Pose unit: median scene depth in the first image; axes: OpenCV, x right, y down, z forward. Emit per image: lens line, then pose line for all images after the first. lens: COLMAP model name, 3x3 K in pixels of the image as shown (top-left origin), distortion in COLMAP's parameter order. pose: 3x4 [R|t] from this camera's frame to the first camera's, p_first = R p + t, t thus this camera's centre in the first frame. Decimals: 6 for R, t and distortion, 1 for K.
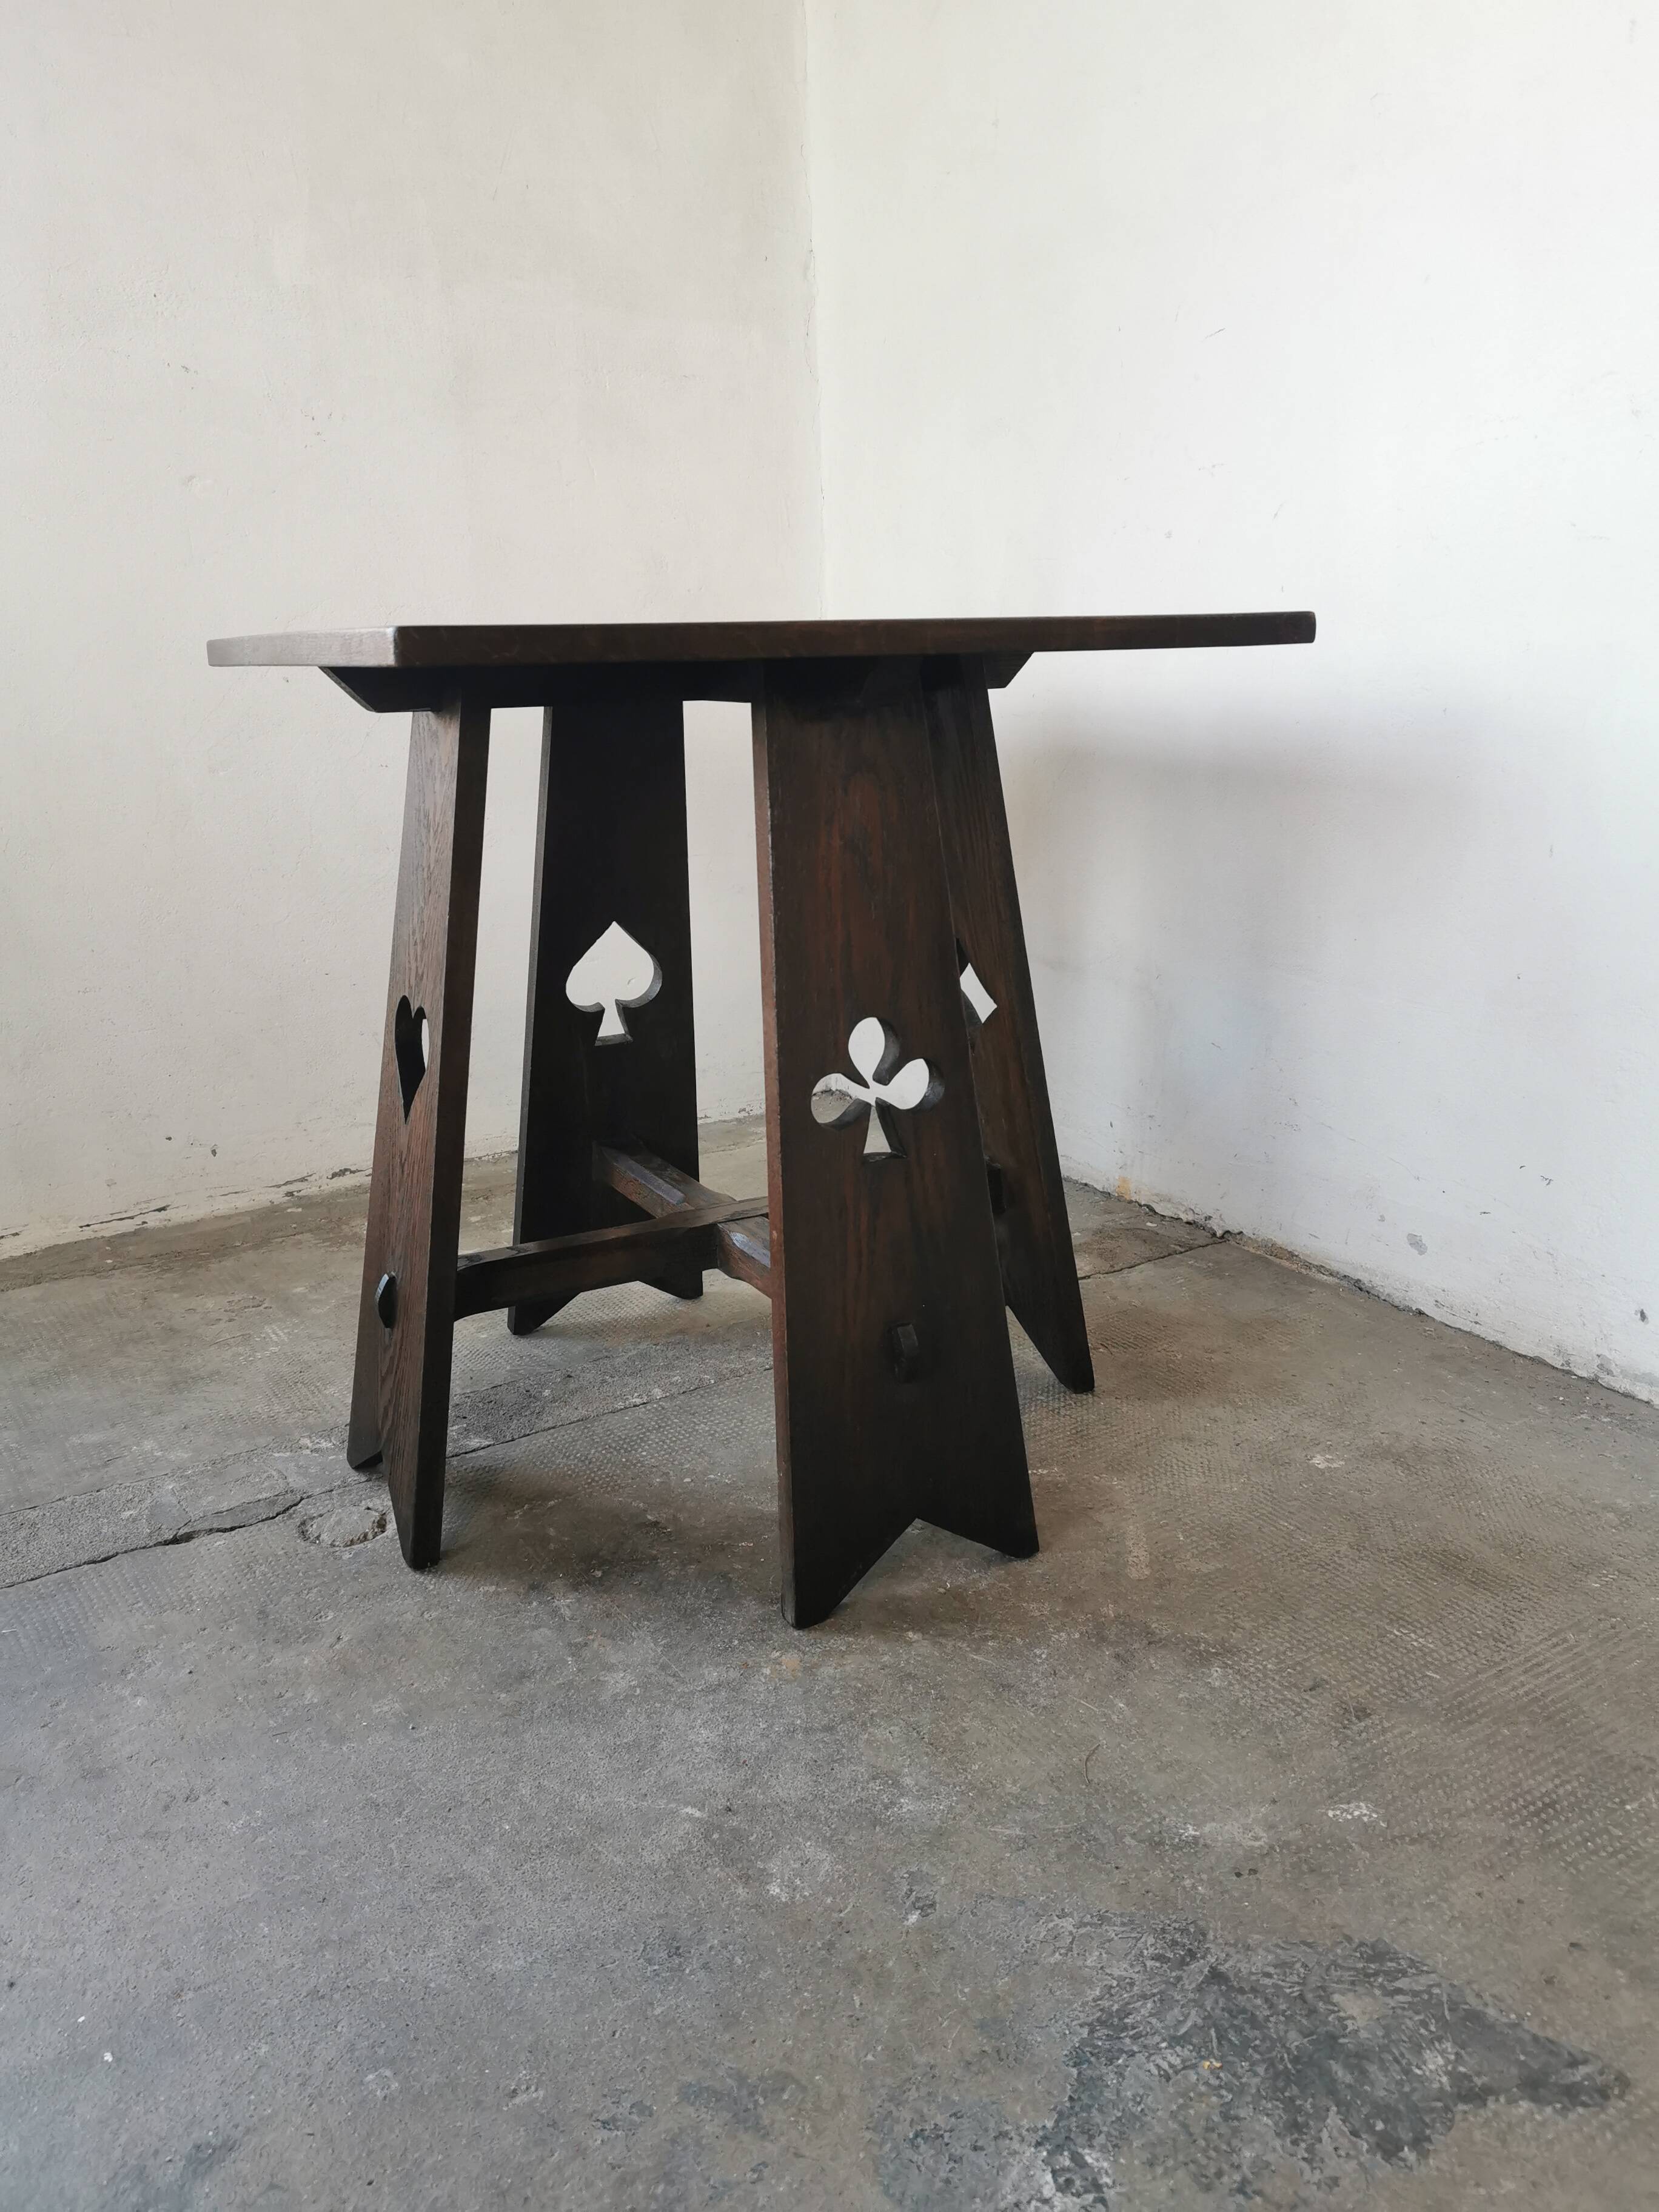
lens RADIAL K [[1716.6, 0, 823.7], [0, 1716.6, 1098.1], [0, 0, 1]] dist [0.058849, -0.082147]
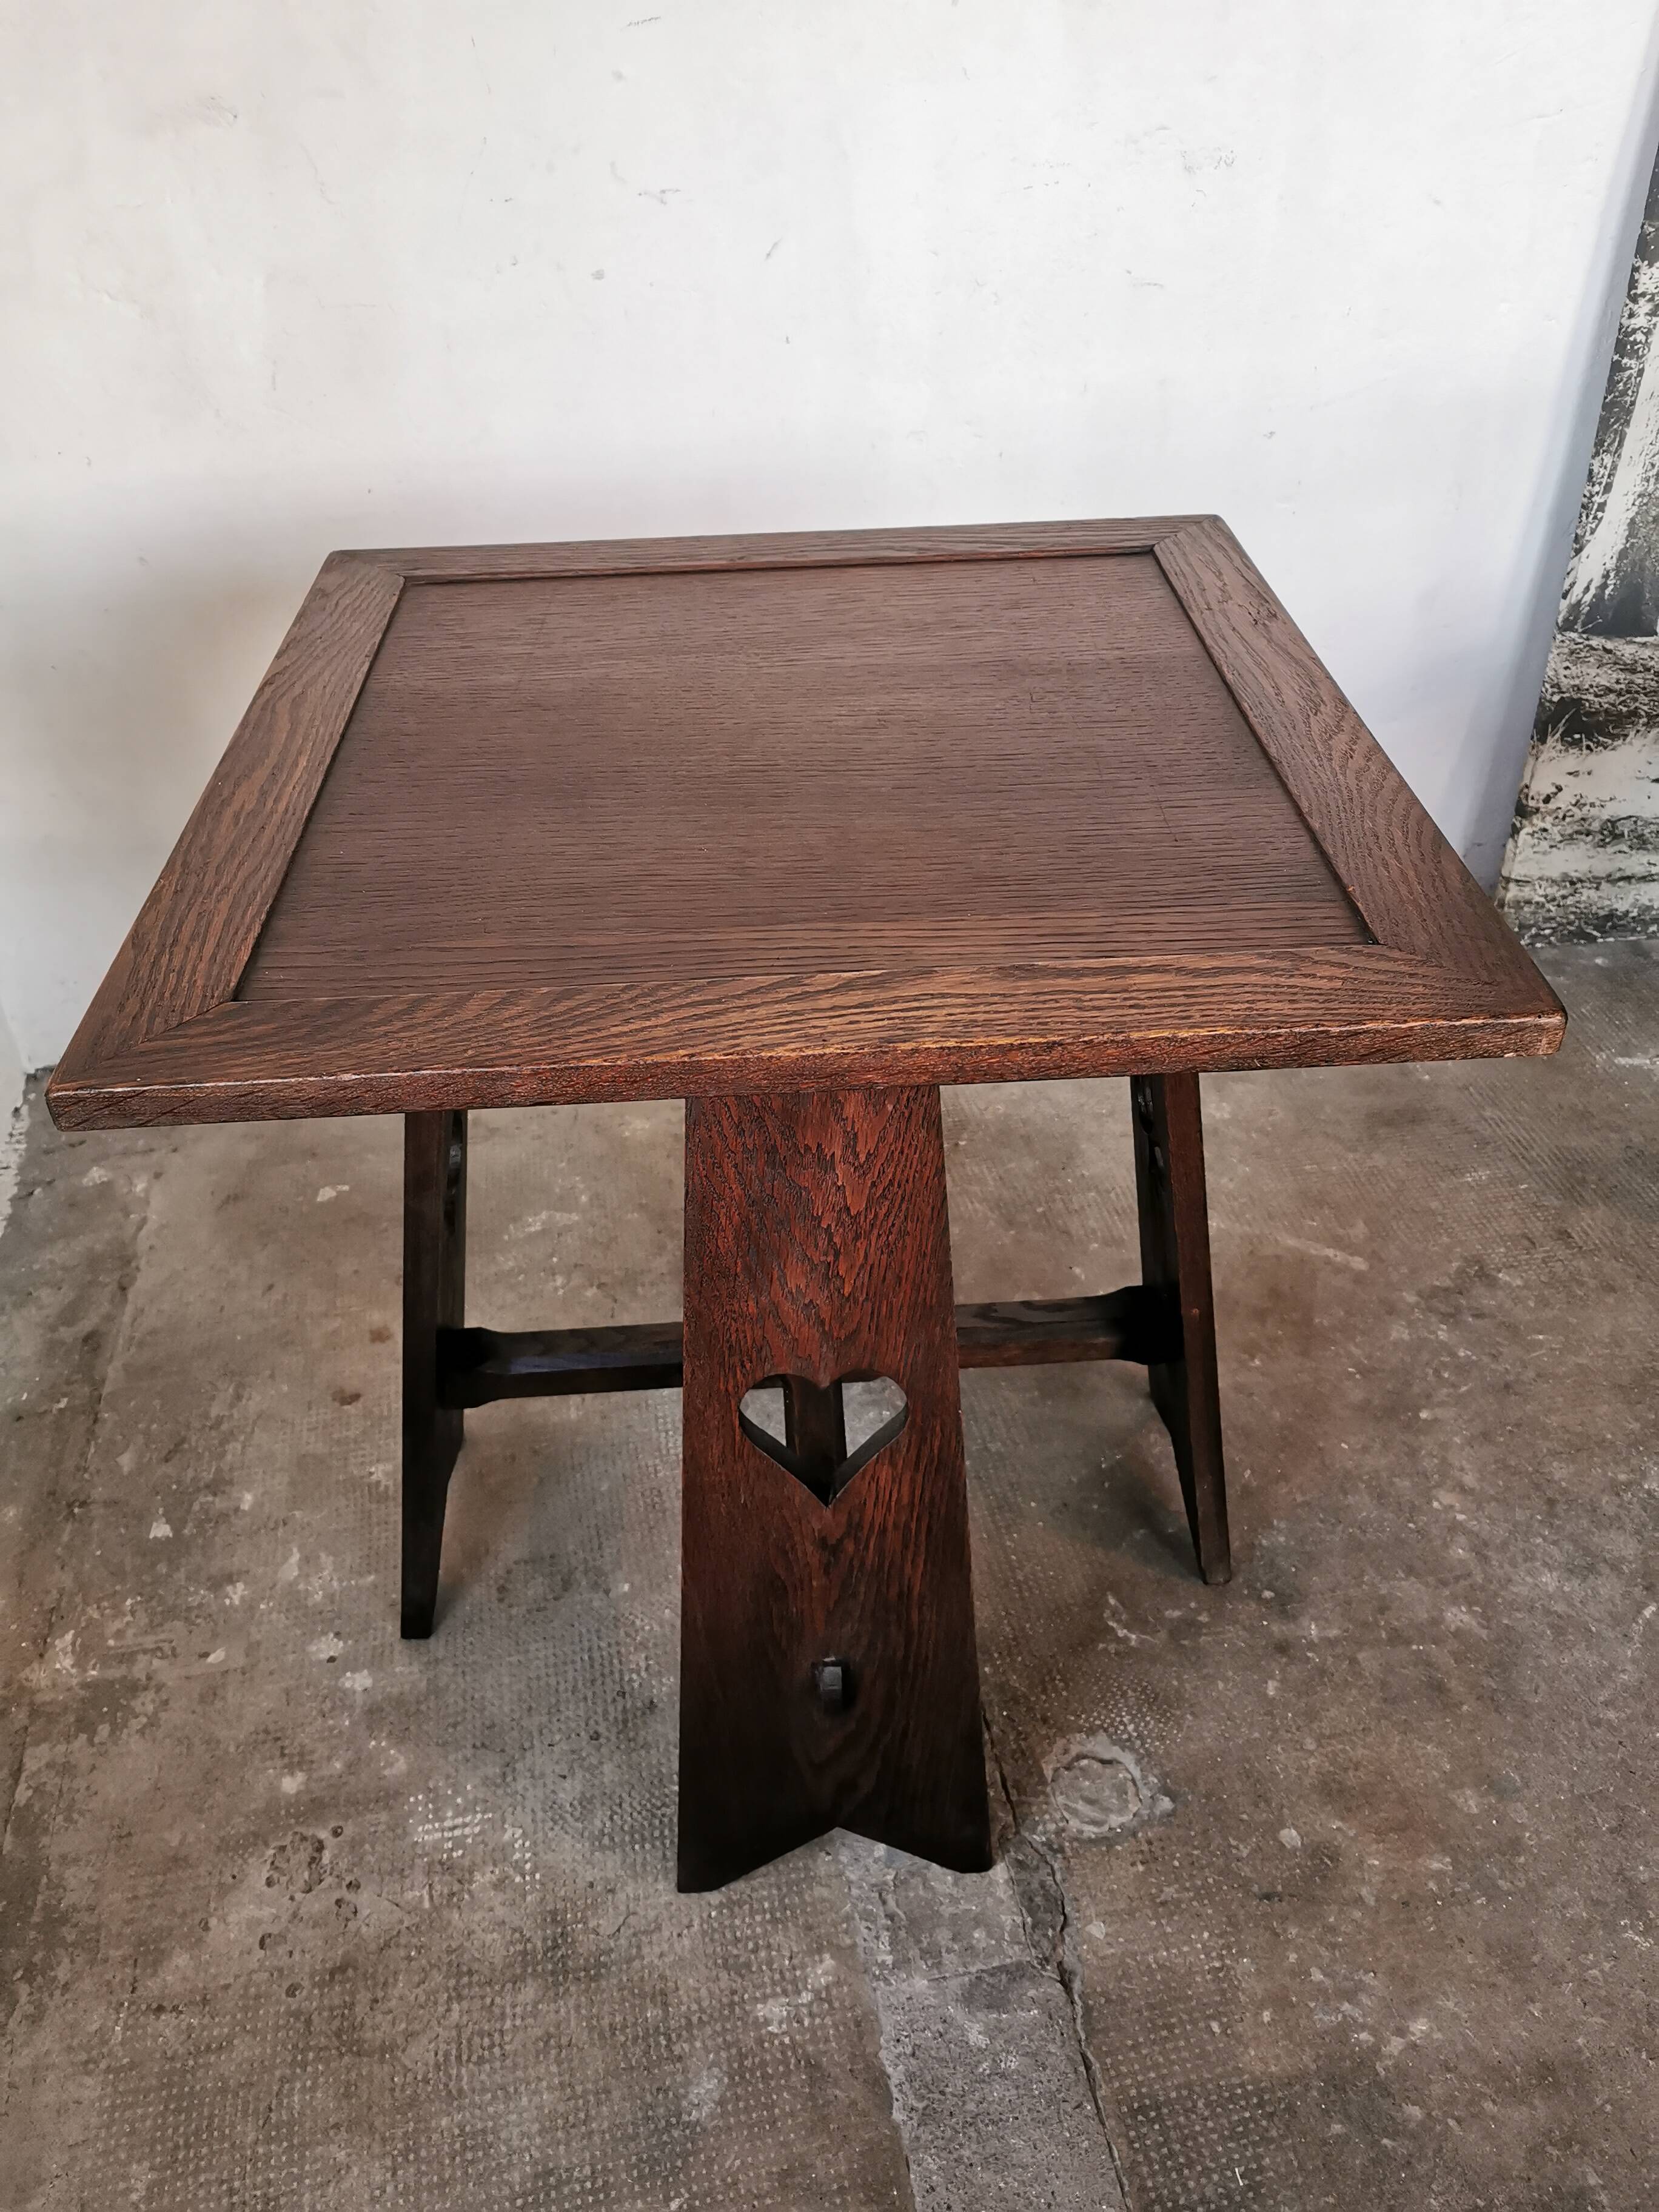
lens RADIAL K [[1716.6, 0, 821.9], [0, 1716.6, 1087.6], [0, 0, 1]] dist [0.058849, -0.082147]
pose [[0.371439, -0.543451, 0.752791, -0.753234], [0.245681, 0.839427, 0.484772, -0.484213], [-0.895362, 0.004883, 0.445312, 0.700333]]
